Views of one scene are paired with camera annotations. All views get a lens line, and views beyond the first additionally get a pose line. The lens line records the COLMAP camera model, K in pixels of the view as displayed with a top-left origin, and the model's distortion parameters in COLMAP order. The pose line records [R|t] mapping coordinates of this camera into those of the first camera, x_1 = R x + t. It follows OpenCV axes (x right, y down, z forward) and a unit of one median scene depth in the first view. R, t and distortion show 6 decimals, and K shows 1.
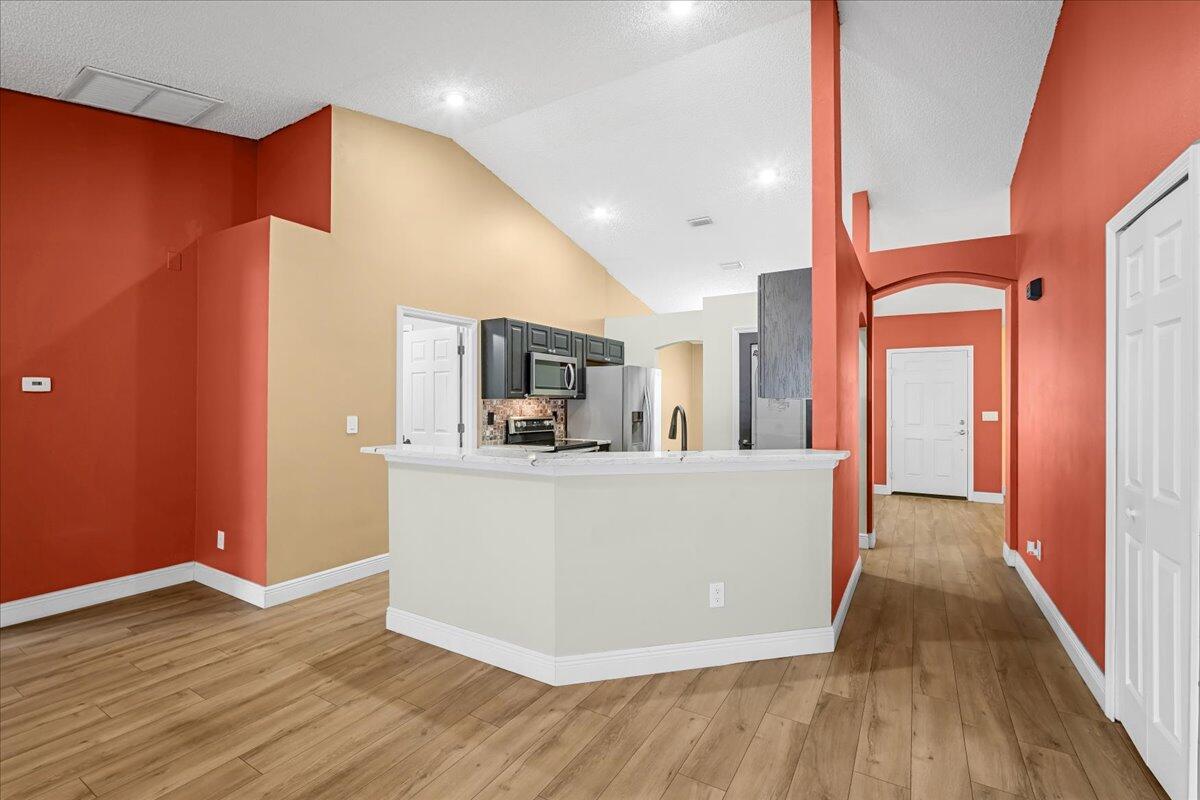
lens RADIAL K [[523.4, 0, 600.0], [0, 523.4, 400.0], [0, 0, 1]] dist [-0.012224, 0.000968]
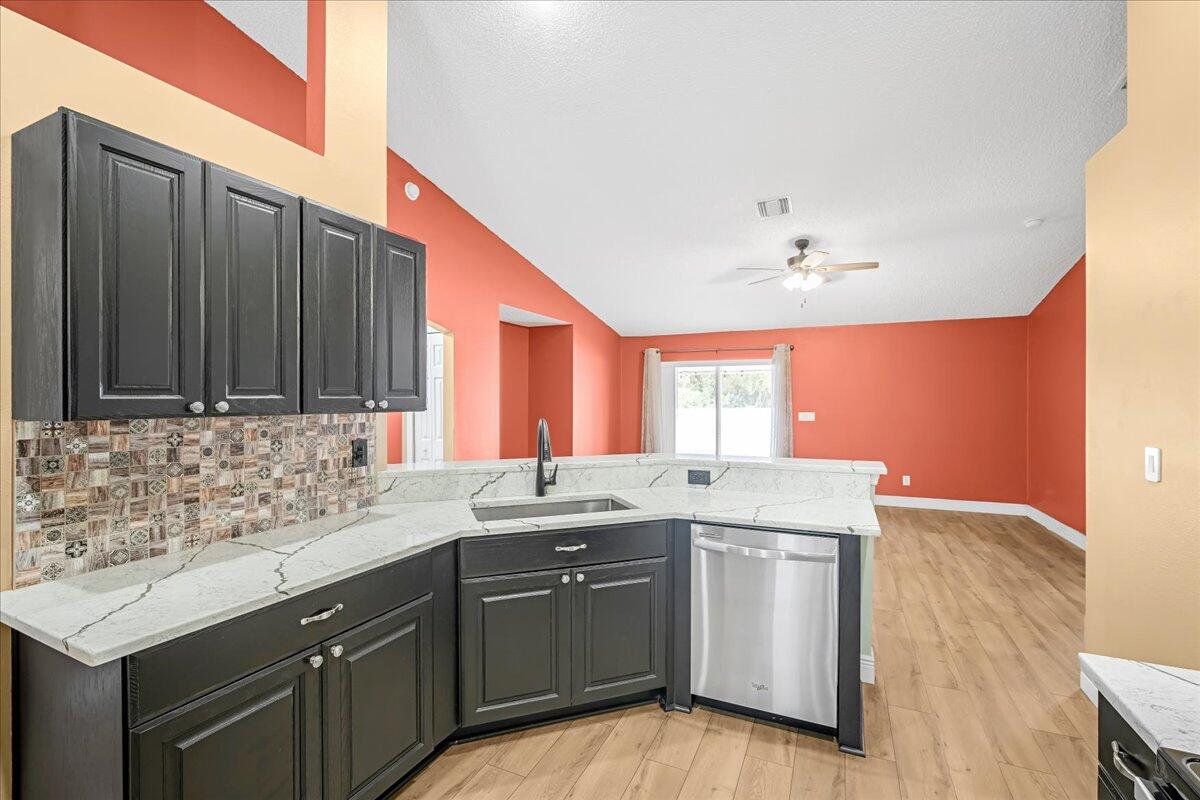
lens RADIAL K [[527.4, 0, 596.4], [0, 527.4, 397.3], [0, 0, 1]] dist [-0.007942, 0.000692]
pose [[-0.994601, -0.001224, -0.103766, 0.119102], [-0.000607, 0.999982, -0.005972, -0.015286], [0.103771, -0.005877, -0.994584, 1.445196]]
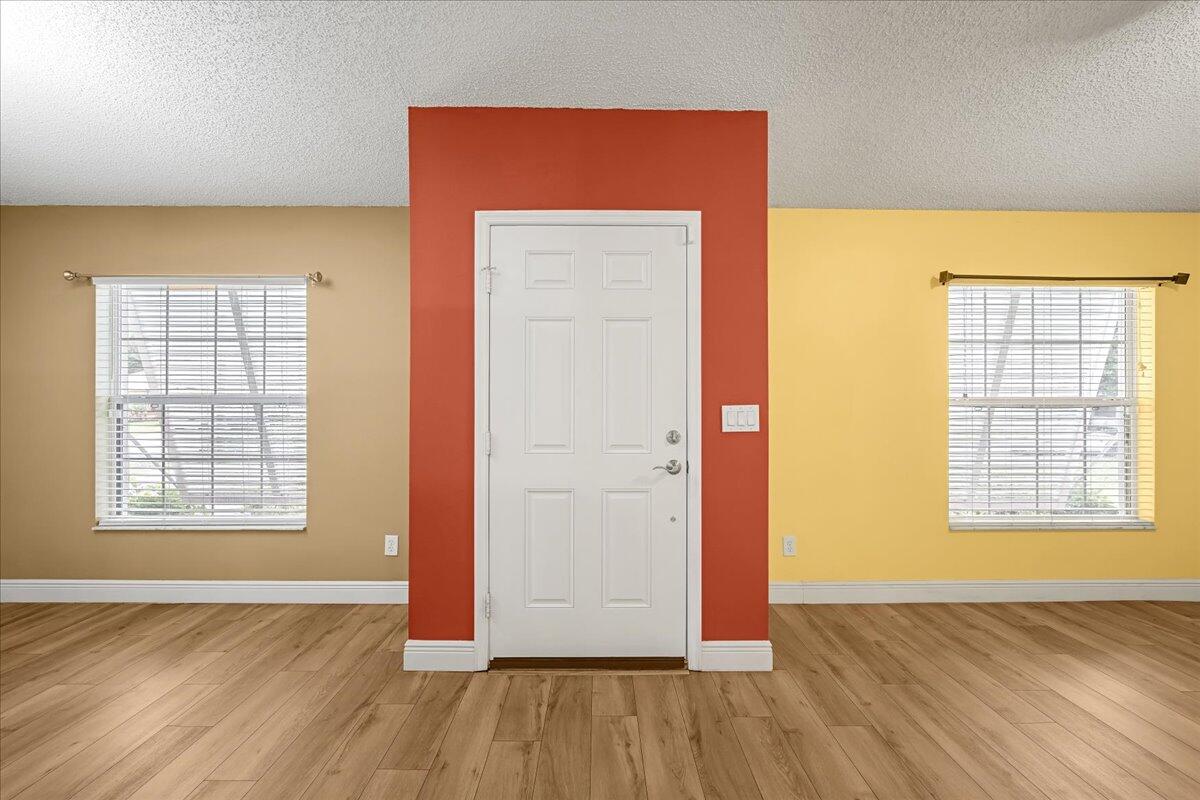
lens RADIAL K [[519.4, 0, 597.2], [0, 519.4, 399.1], [0, 0, 1]] dist [-0.015179, 0.004218]
pose [[0.856091, -0.000287, 0.516825, 0.879011], [-0.002227, 0.999989, 0.004244, 0.030613], [-0.516820, -0.004784, 0.856081, 1.351582]]
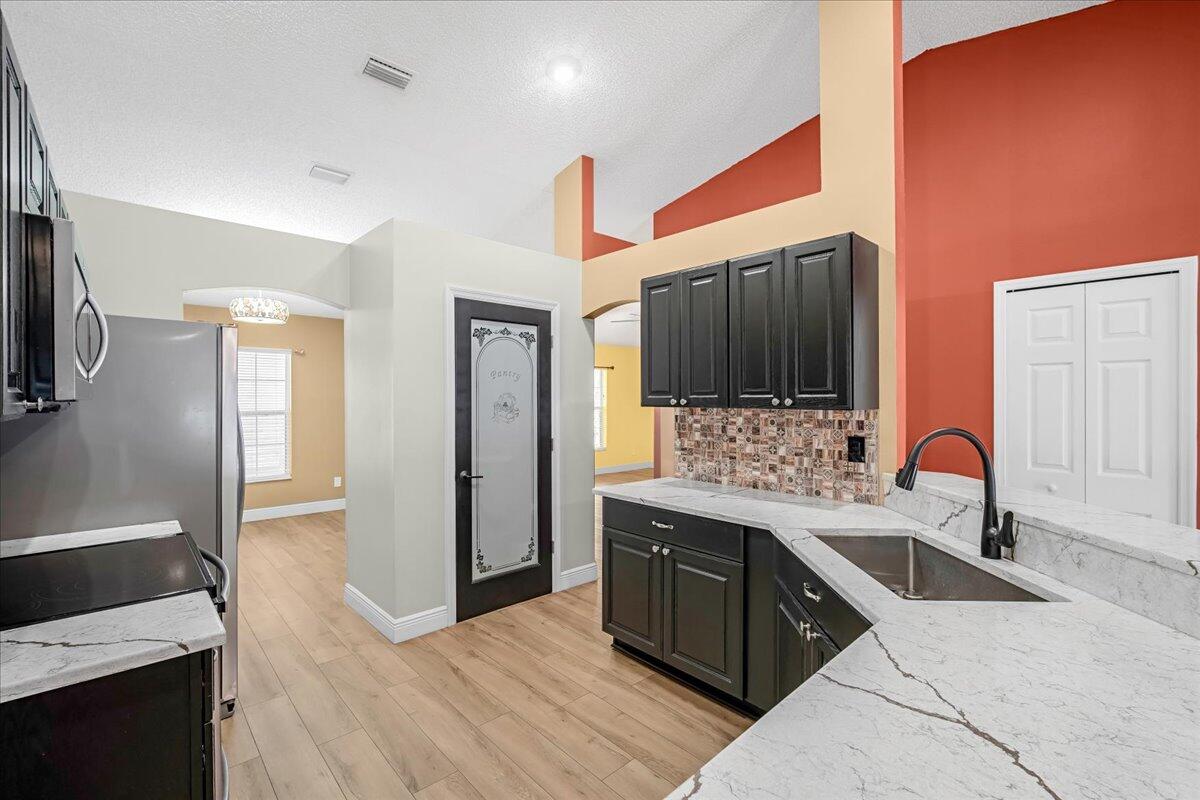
lens RADIAL K [[519.4, 0, 597.2], [0, 519.4, 399.1], [0, 0, 1]] dist [-0.015179, 0.004218]
pose [[0.280667, -0.003589, 0.959798, -0.366531], [-0.002707, 0.999986, 0.004530, -0.016852], [-0.959801, -0.003869, 0.280654, 0.929208]]
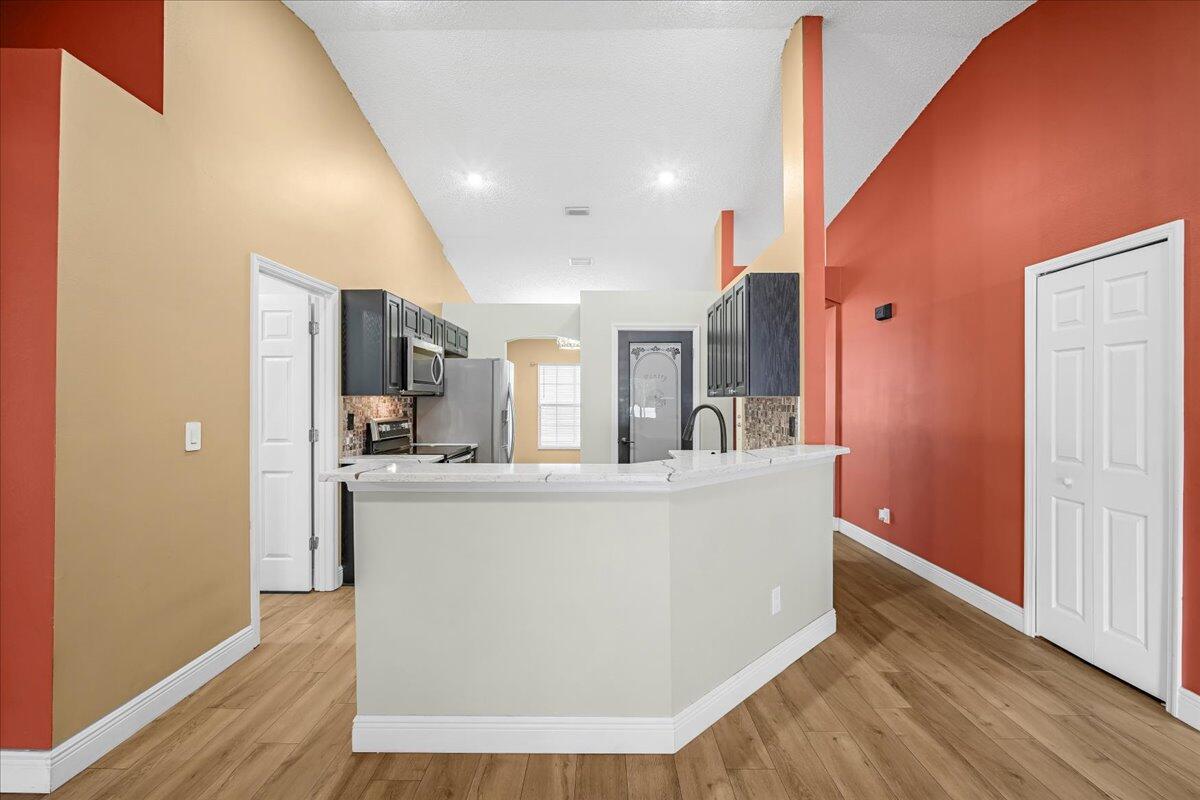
lens RADIAL K [[519.4, 0, 597.2], [0, 519.4, 399.1], [0, 0, 1]] dist [-0.015179, 0.004218]
pose [[0.862181, 0.001114, 0.506600, -0.369741], [-0.002617, 0.999994, 0.002255, 0.000564], [-0.506594, -0.003270, 0.862178, 0.234917]]
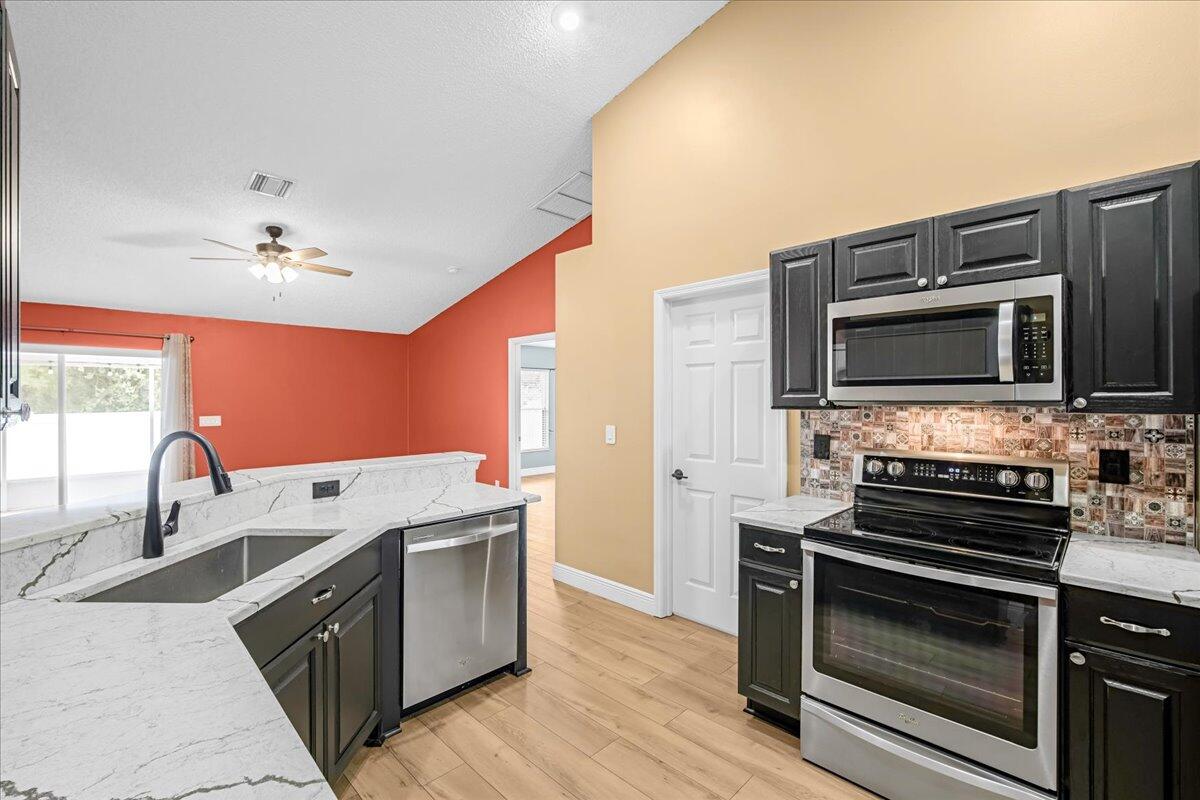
lens RADIAL K [[523.4, 0, 600.0], [0, 523.4, 400.0], [0, 0, 1]] dist [-0.012224, 0.000968]
pose [[-0.238628, 0.000993, -0.971110, 0.447512], [0.006551, 0.999978, -0.000587, -0.015046], [0.971089, -0.006502, -0.238630, 1.201224]]
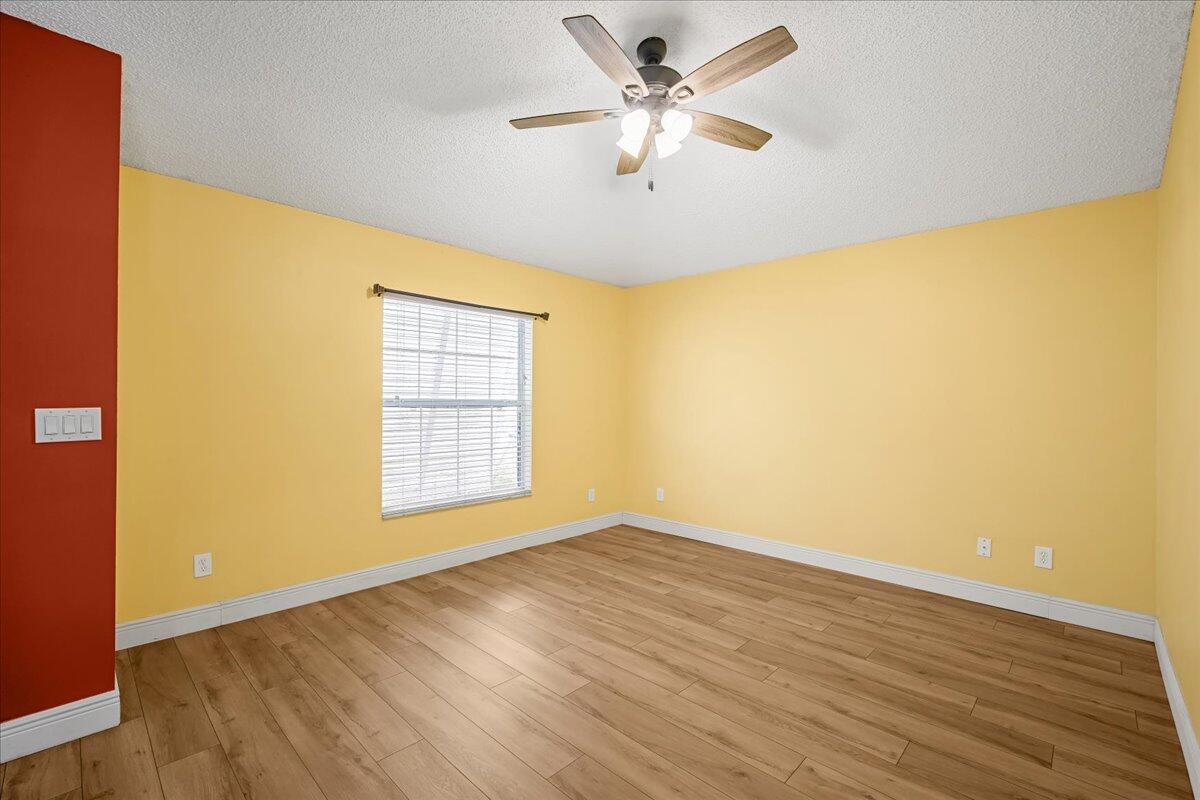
lens RADIAL K [[519.4, 0, 597.2], [0, 519.4, 399.1], [0, 0, 1]] dist [-0.015179, 0.004218]
pose [[0.223249, 0.001847, 0.974760, 0.980957], [-0.012477, 0.999922, 0.000962, 0.024587], [-0.974682, -0.012377, 0.223255, 1.194792]]
